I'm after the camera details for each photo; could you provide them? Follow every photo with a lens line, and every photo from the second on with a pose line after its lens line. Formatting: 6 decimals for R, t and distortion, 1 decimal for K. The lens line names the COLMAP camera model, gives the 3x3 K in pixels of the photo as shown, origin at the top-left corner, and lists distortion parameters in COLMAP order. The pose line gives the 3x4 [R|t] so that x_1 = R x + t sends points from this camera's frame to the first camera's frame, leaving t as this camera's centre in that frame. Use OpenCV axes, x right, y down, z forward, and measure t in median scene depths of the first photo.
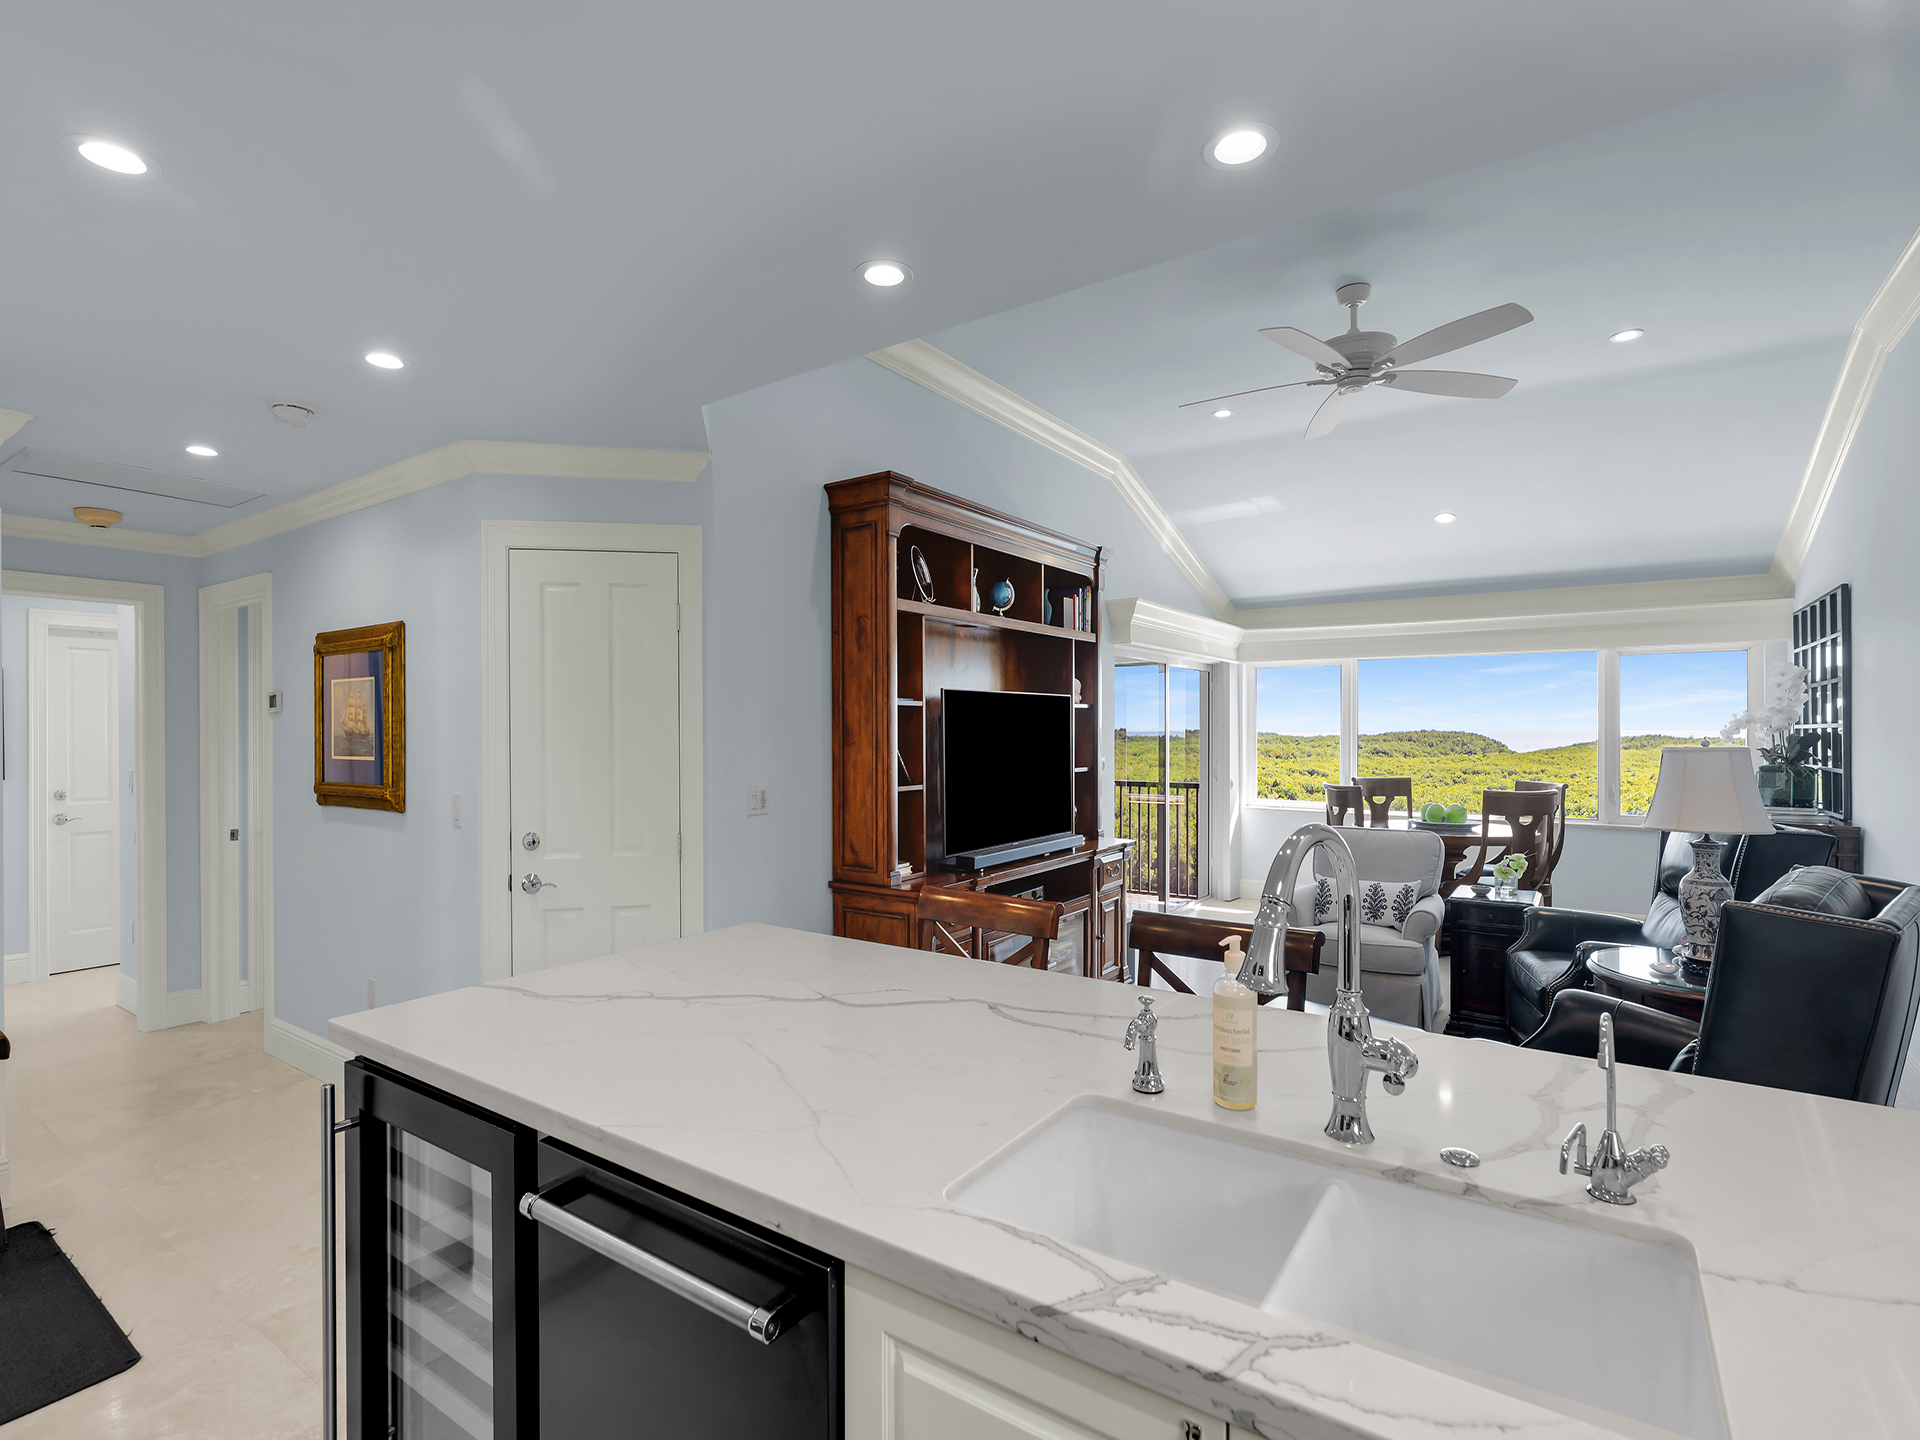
lens RADIAL K [[920.5, 0, 971.8], [0, 920.5, 734.2], [0, 0, 1]] dist [0.023044, 0.000524]
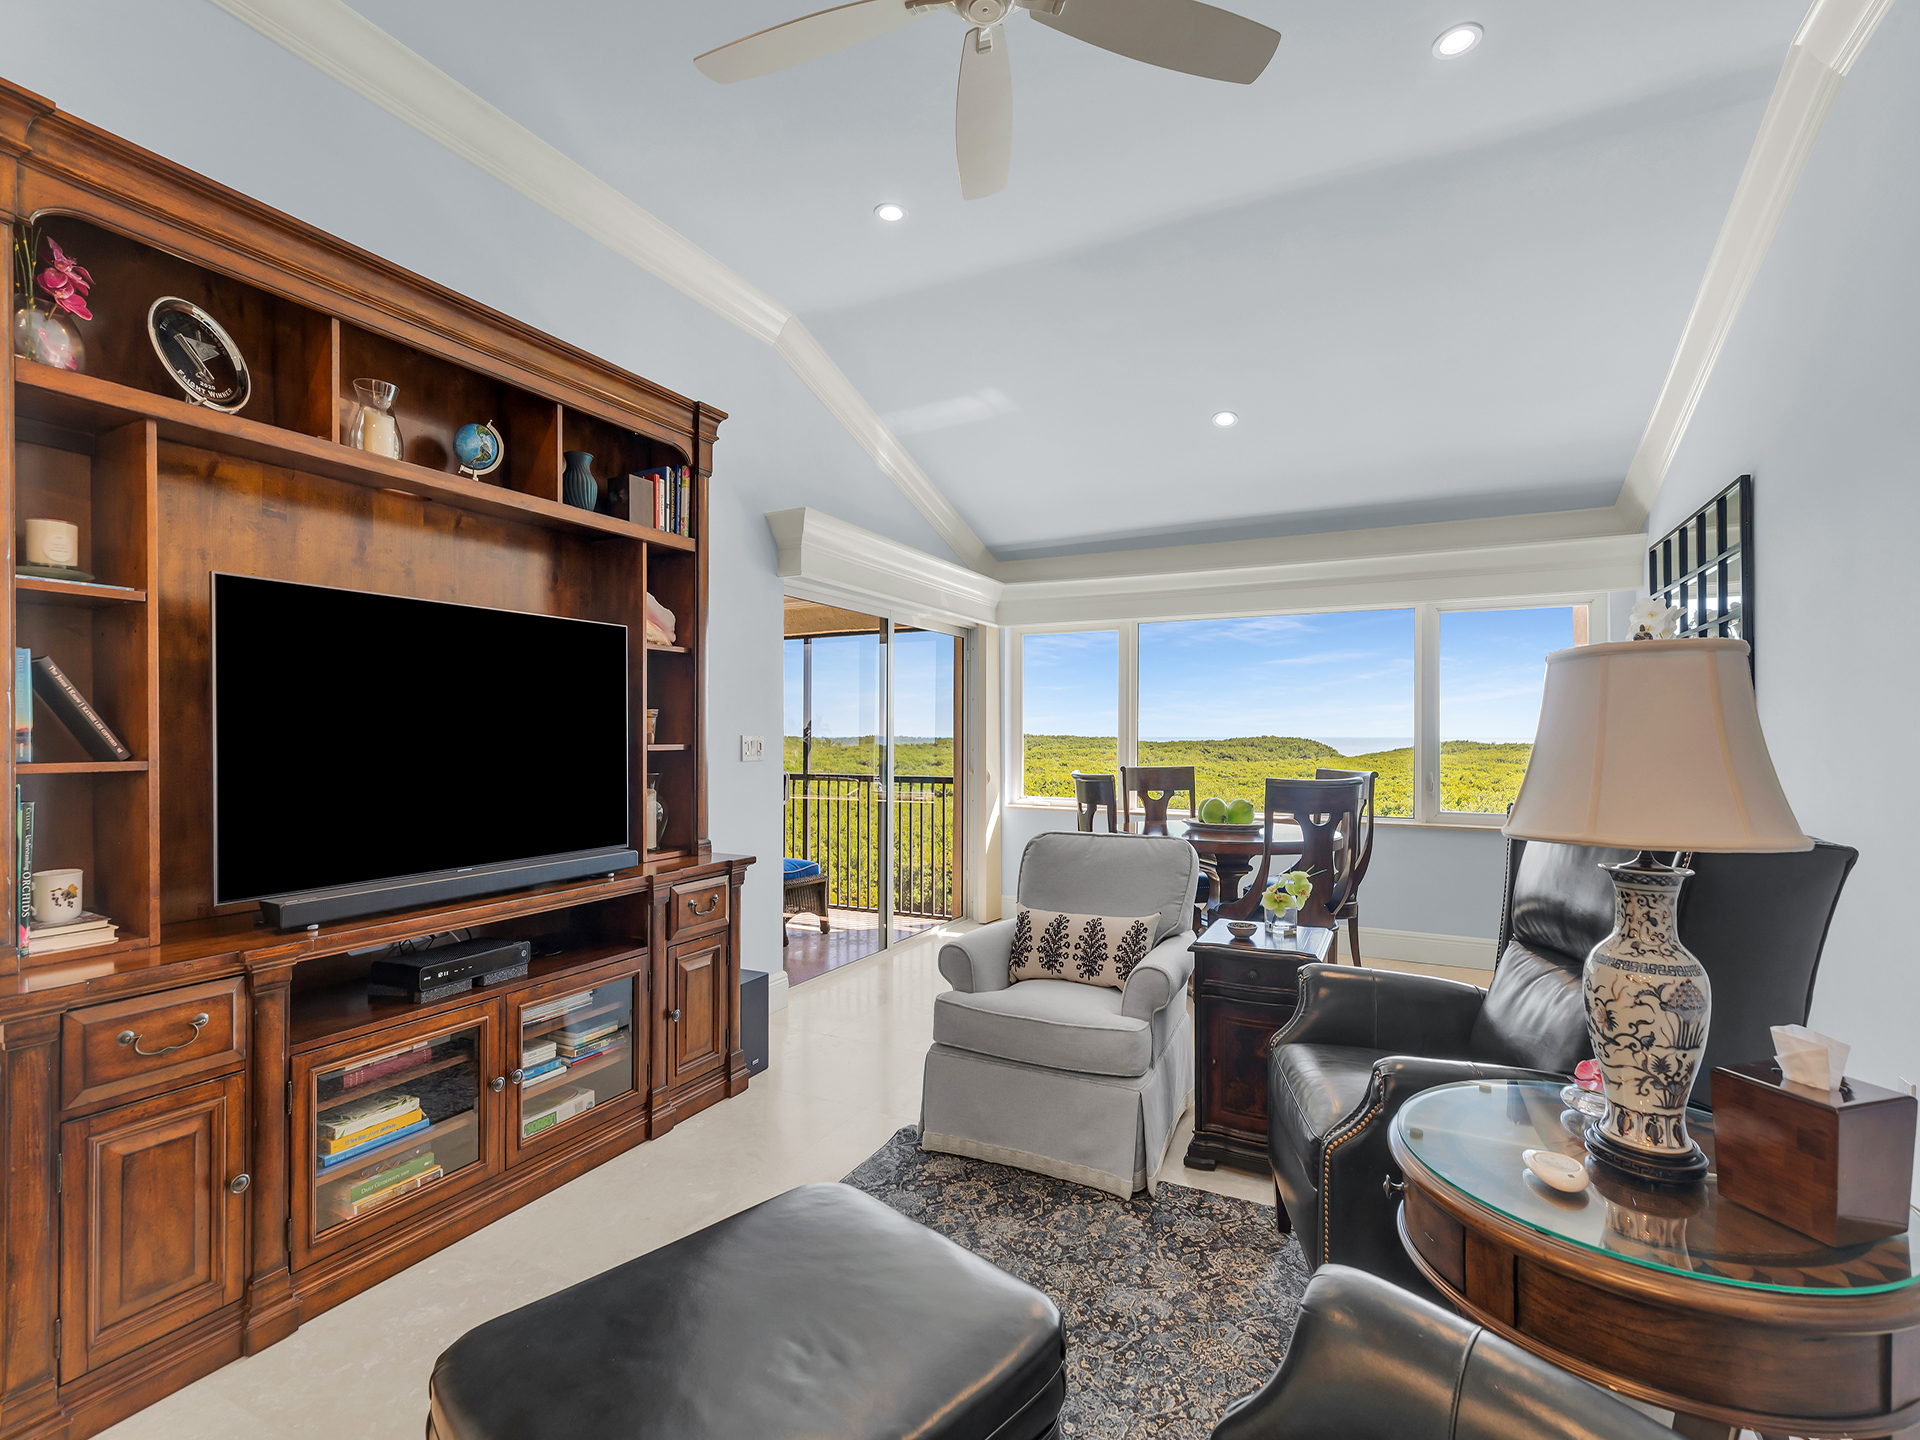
lens RADIAL K [[884.2, 0, 940.7], [0, 884.2, 733.0], [0, 0, 1]] dist [0.026887, -0.000910]
pose [[0.994650, 0.002498, 0.103270, 0.227510], [-0.001737, 0.999971, -0.007454, 0.030643], [-0.103285, 0.007234, 0.994625, 0.336521]]
